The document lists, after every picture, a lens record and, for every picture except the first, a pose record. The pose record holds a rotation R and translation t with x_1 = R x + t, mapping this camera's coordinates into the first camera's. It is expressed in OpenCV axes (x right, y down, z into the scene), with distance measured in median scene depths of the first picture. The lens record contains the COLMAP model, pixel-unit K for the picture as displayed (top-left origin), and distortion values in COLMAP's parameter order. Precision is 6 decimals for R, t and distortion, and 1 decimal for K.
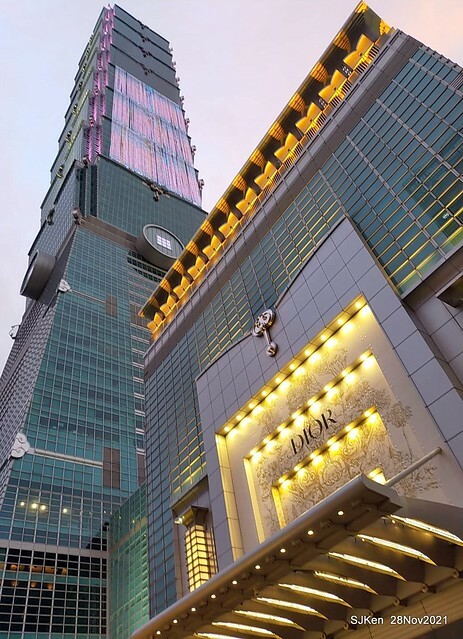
lens RADIAL K [[472.0, 0, 217.9], [0, 472.0, 321.1], [0, 0, 1]] dist [0.068044, -0.084688]
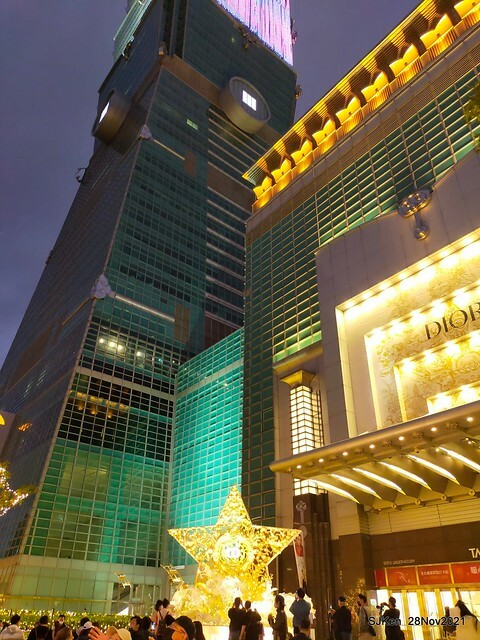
lens RADIAL K [[473.2, 0, 240.0], [0, 473.2, 320.0], [0, 0, 1]] dist [0.074092, -0.108445]
pose [[0.984553, 0.174497, -0.014391, -0.203915], [-0.165564, 0.954581, 0.247717, 0.050161], [0.056963, -0.241508, 0.968726, 0.001405]]
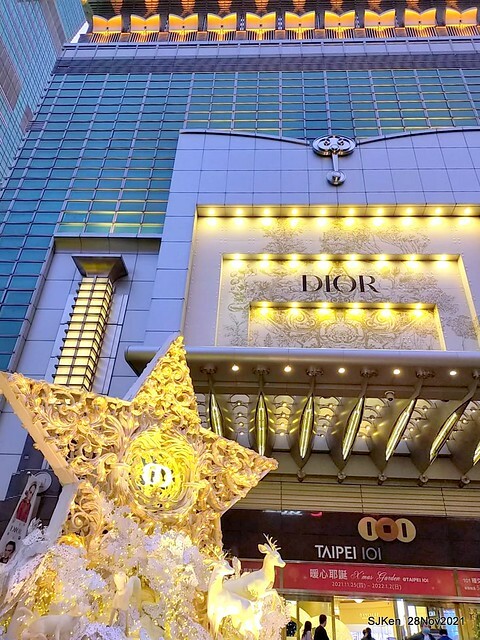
lens RADIAL K [[488.5, 0, 240.0], [0, 488.5, 320.0], [0, 0, 1]] dist [0.075134, -0.110683]
pose [[0.581585, 0.569896, 0.580497, -0.332194], [-0.670106, 0.740201, -0.055322, 0.397836], [-0.461213, -0.356820, 0.812381, 0.310520]]
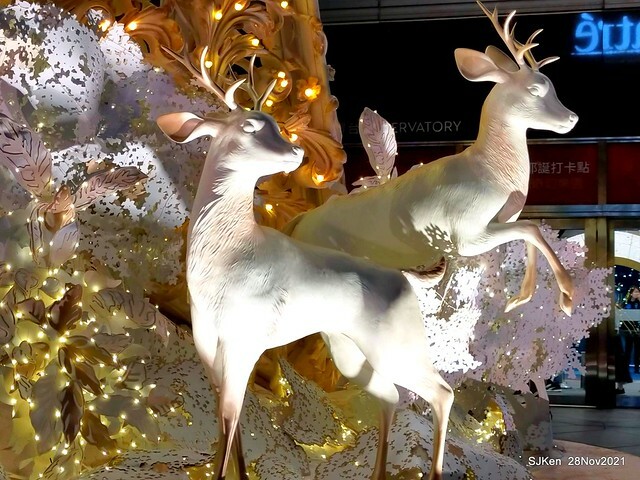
lens RADIAL K [[1087.0, 0, 320.0], [0, 1087.0, 240.0], [0, 0, 1]] dist [0.012363, 0.009393]
pose [[0.724491, 0.177426, 0.666058, -0.215207], [-0.572959, 0.692202, 0.438834, 0.429204], [-0.383186, -0.699555, 0.603151, 0.380120]]
